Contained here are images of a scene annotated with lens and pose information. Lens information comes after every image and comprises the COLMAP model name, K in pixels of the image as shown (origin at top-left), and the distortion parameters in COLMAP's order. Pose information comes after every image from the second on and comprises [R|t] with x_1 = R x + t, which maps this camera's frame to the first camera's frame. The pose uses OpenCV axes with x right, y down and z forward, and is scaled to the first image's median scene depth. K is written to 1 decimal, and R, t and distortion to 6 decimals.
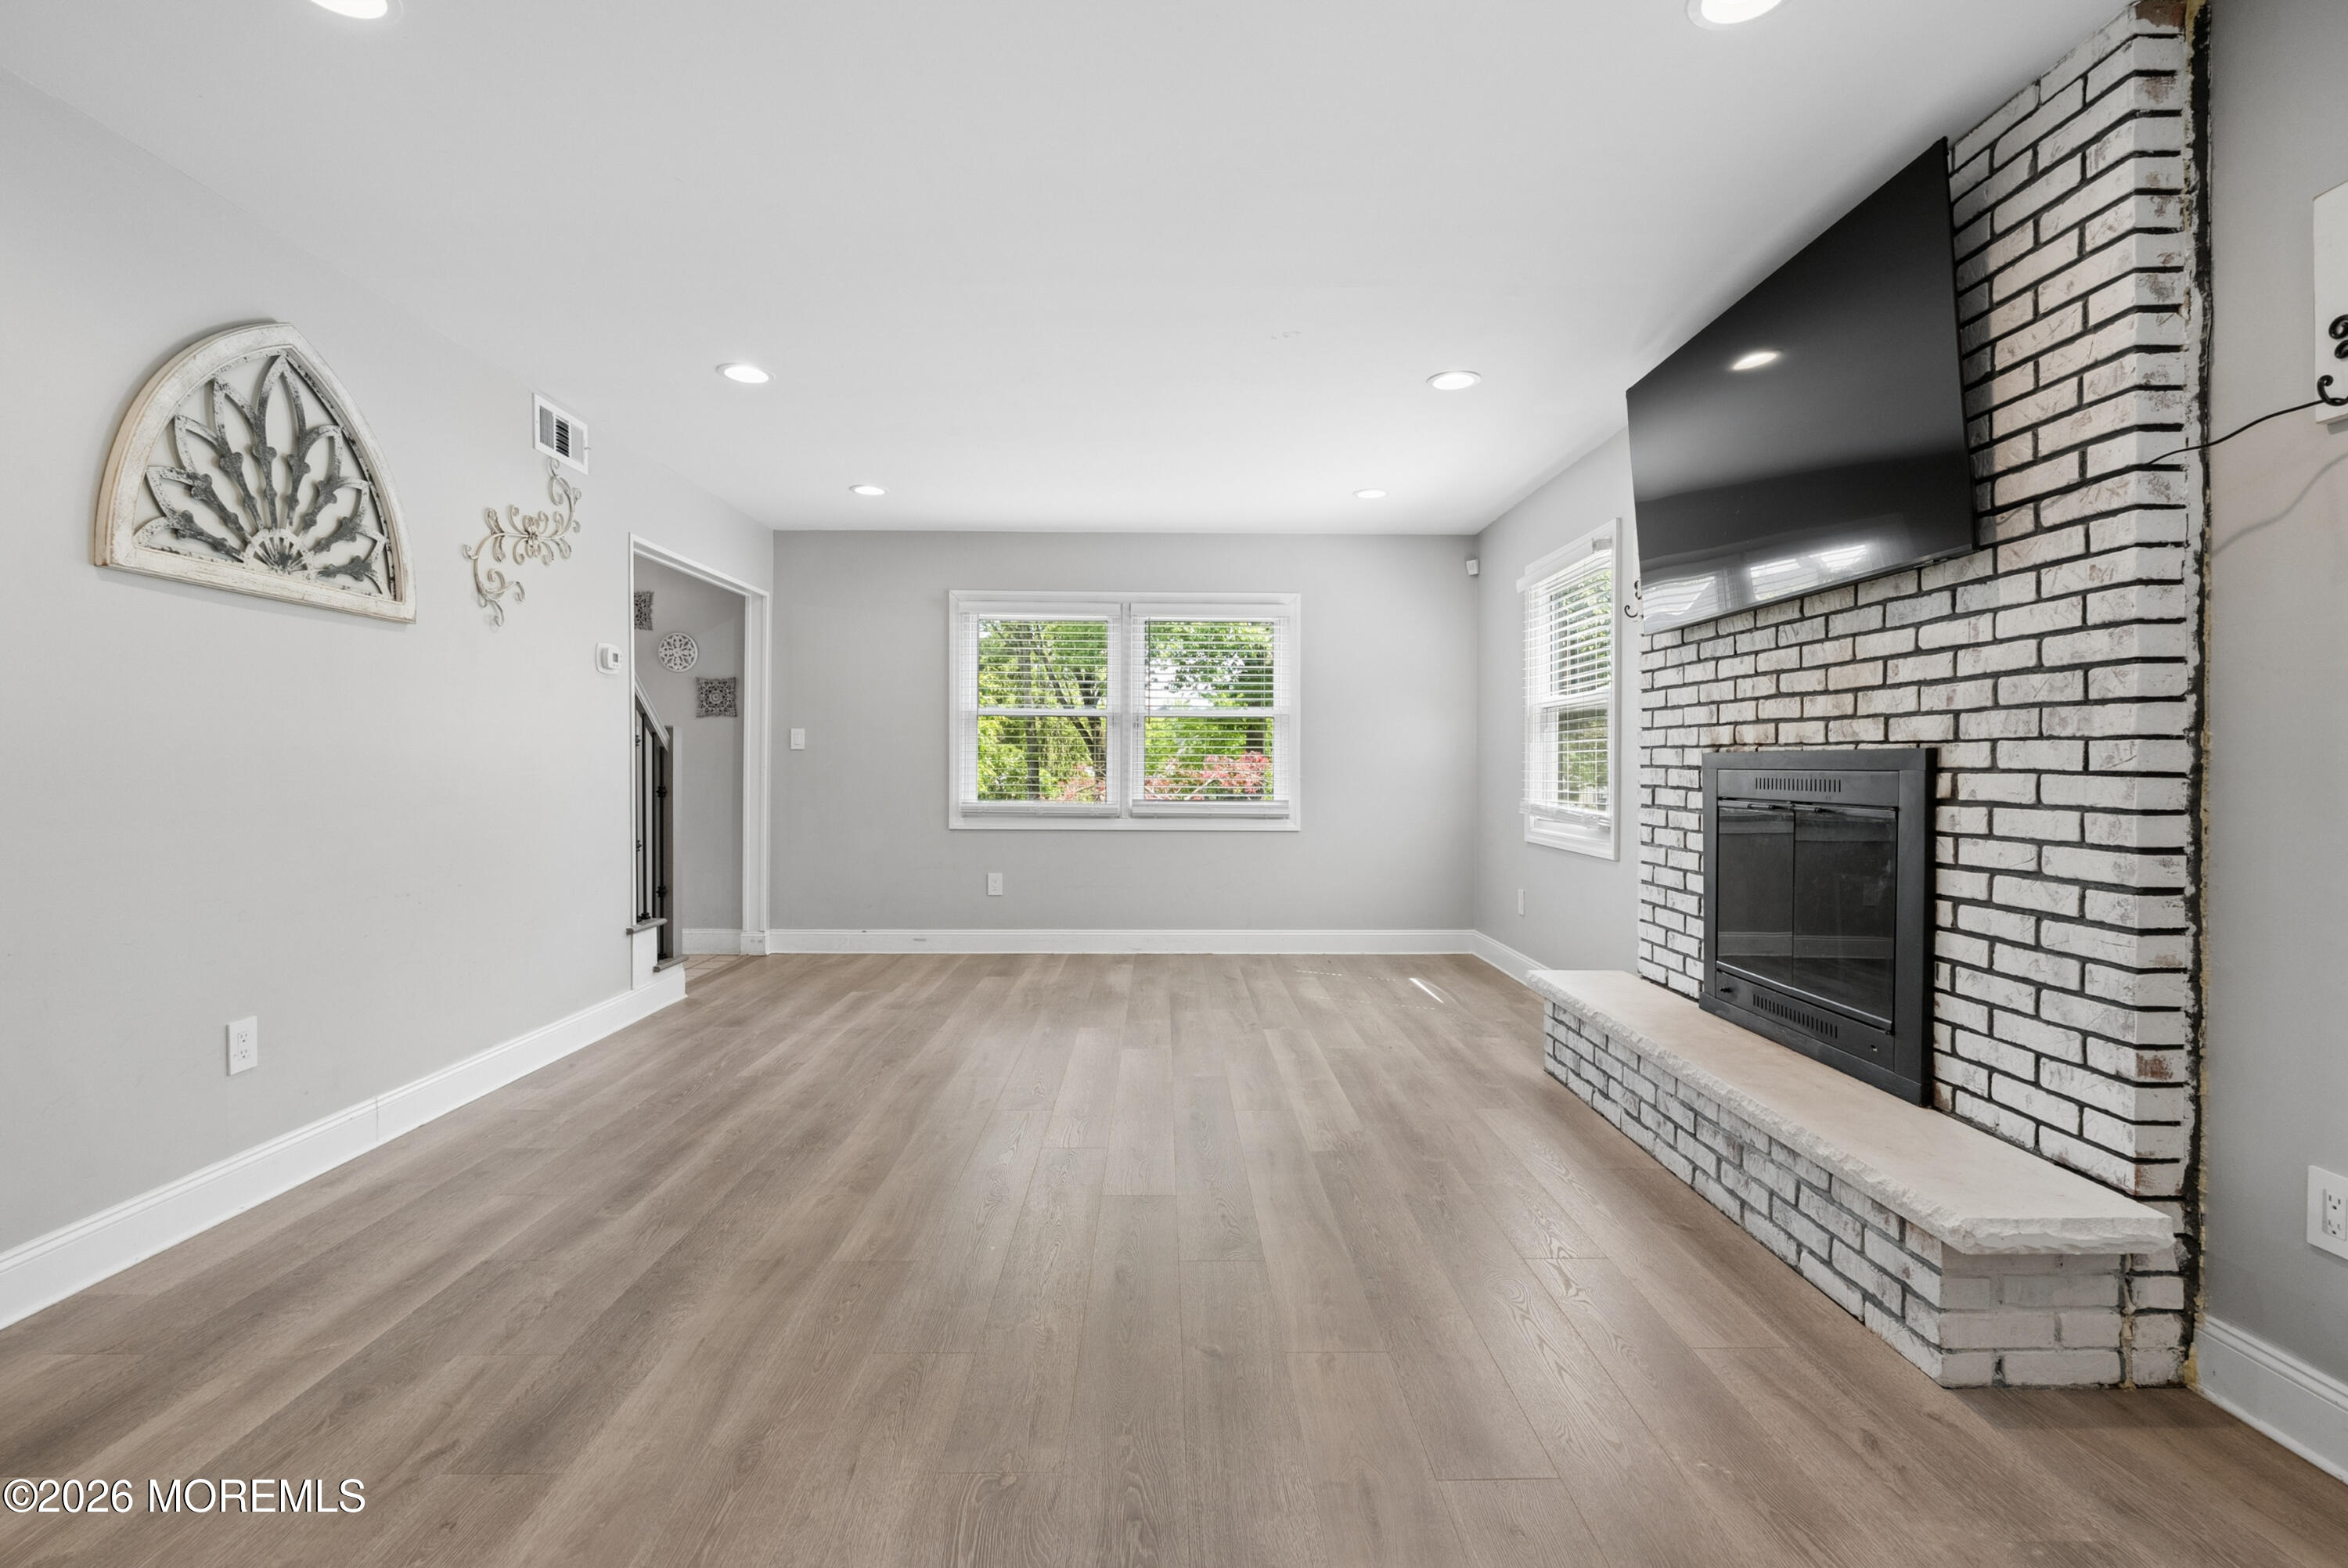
lens RADIAL K [[1062.4, 0, 1169.7], [0, 1062.4, 774.8], [0, 0, 1]] dist [-0.011872, 0.003165]
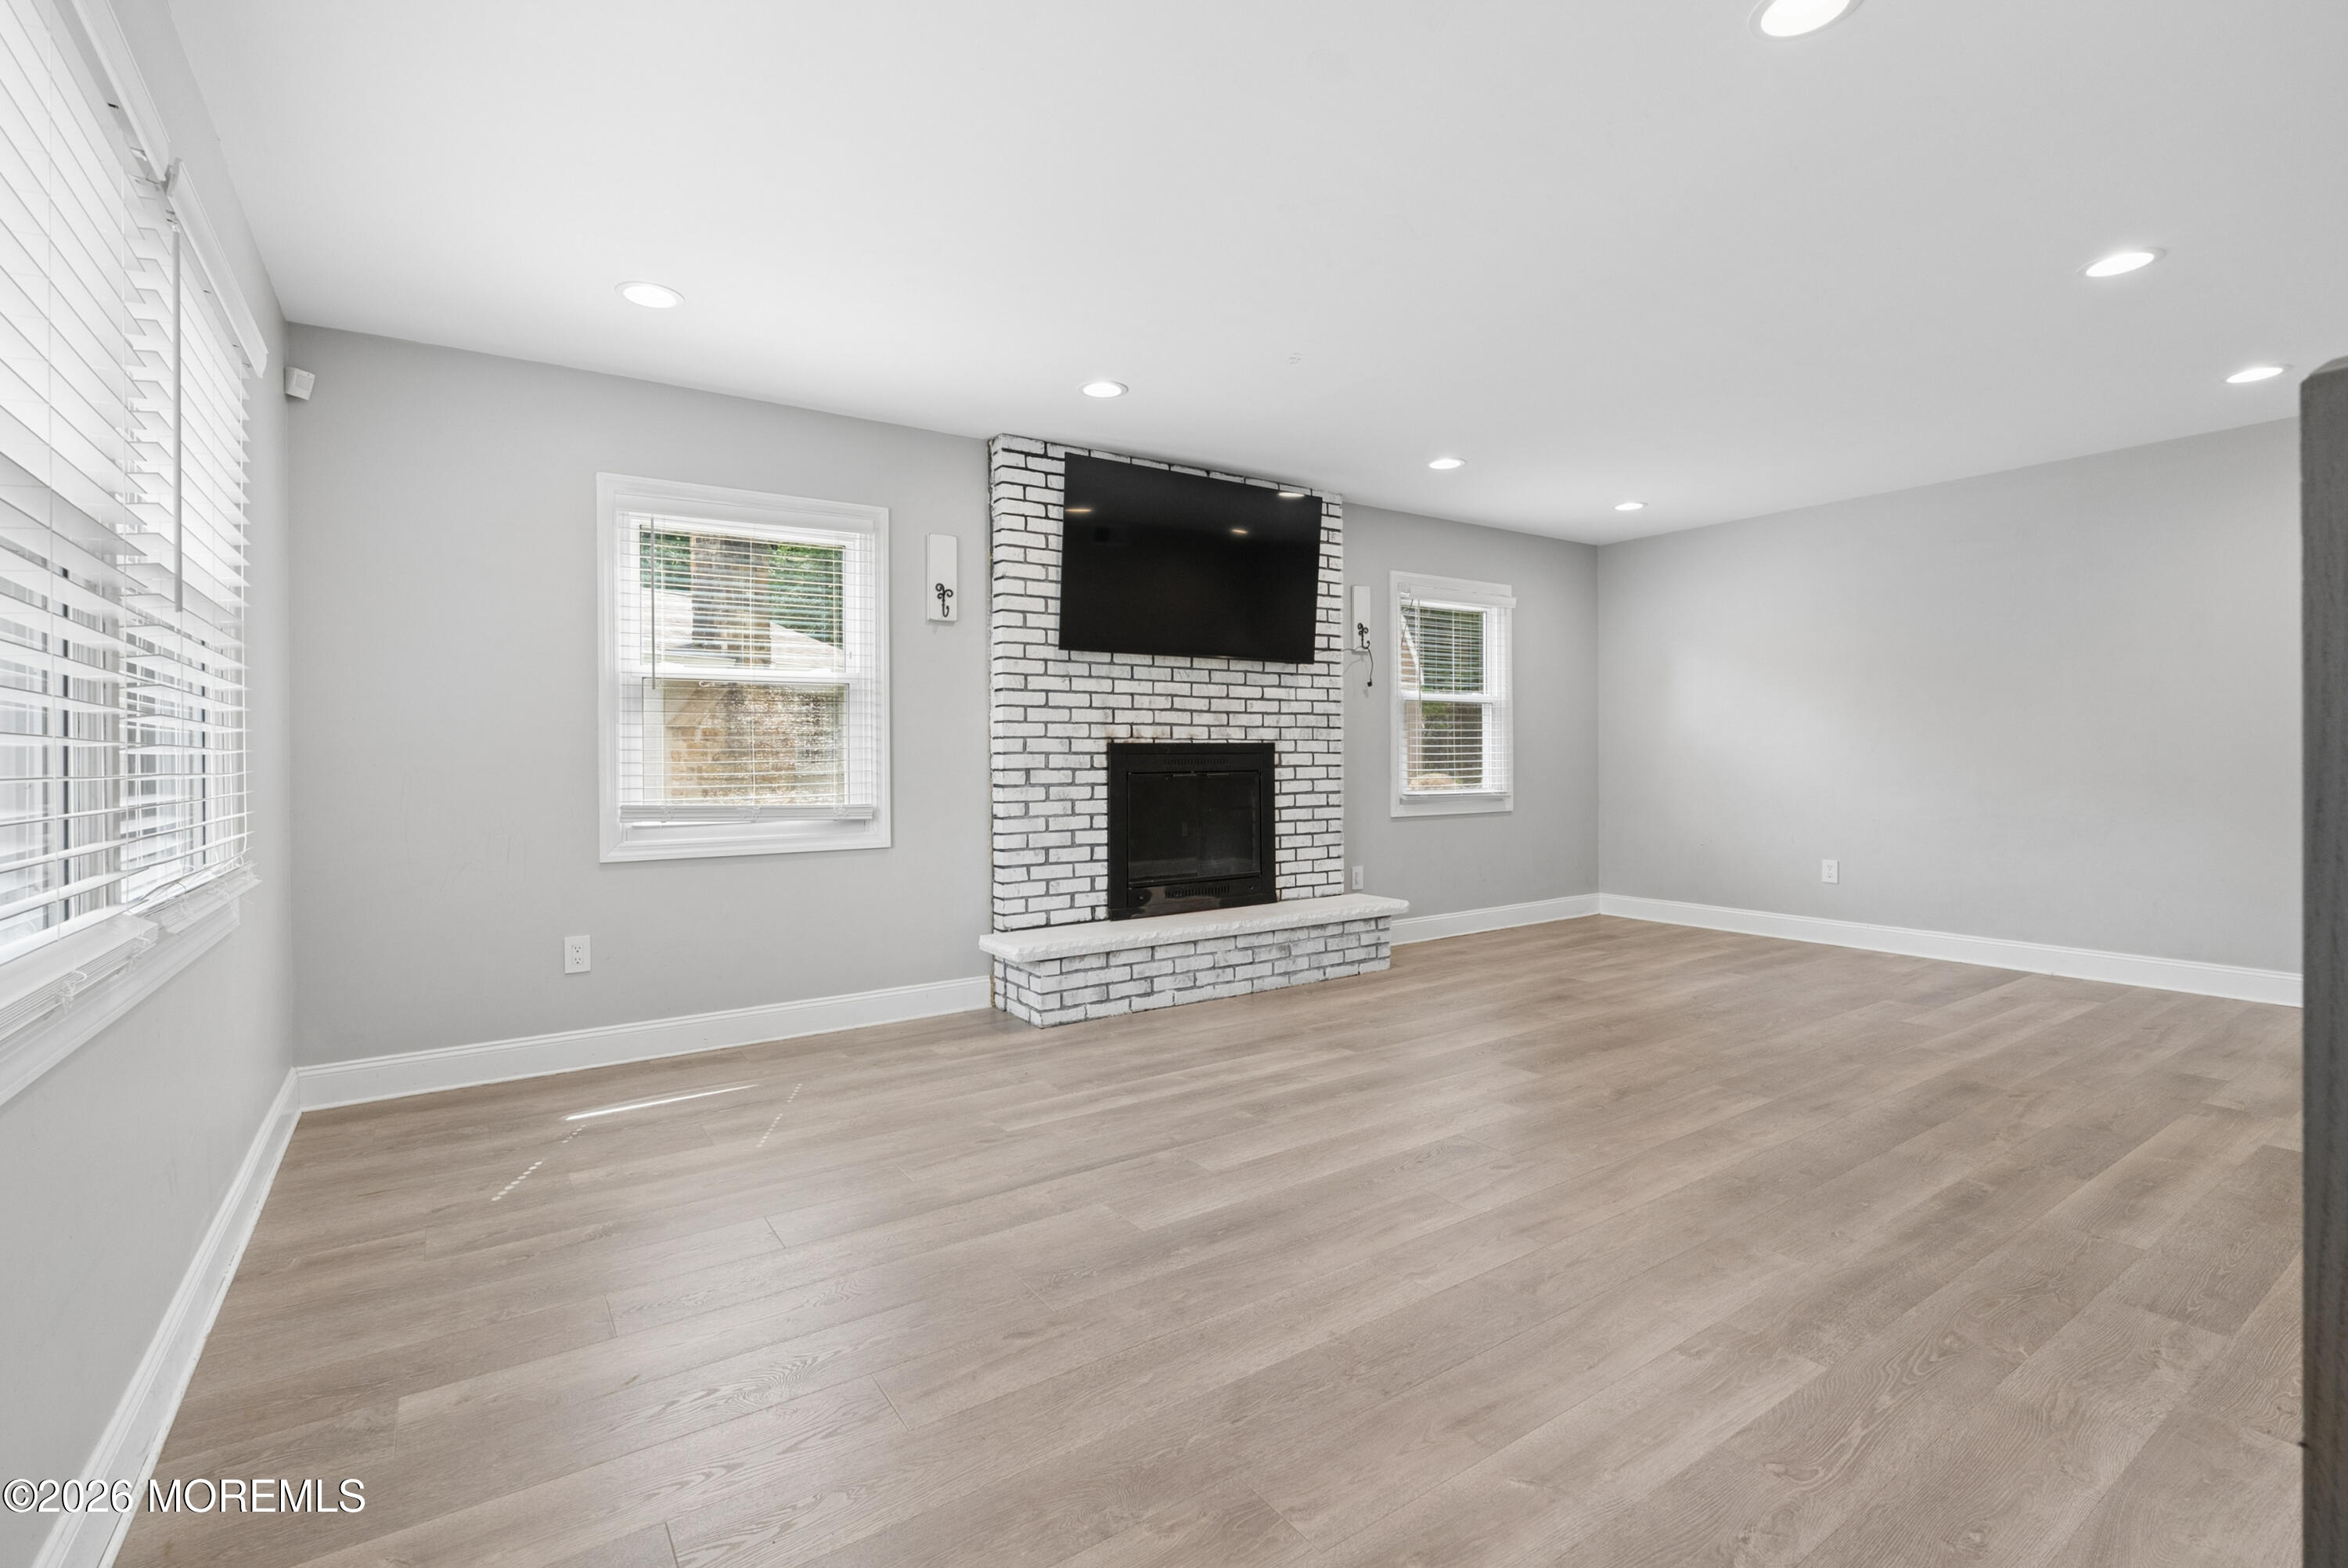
lens RADIAL K [[1062.4, 0, 1168.3], [0, 1062.4, 763.7], [0, 0, 1]] dist [-0.011872, 0.003165]
pose [[-0.558268, -0.009272, 0.829609, -1.032203], [0.011944, 0.999744, 0.019211, -0.026981], [-0.829575, 0.020634, -0.558014, 2.446727]]
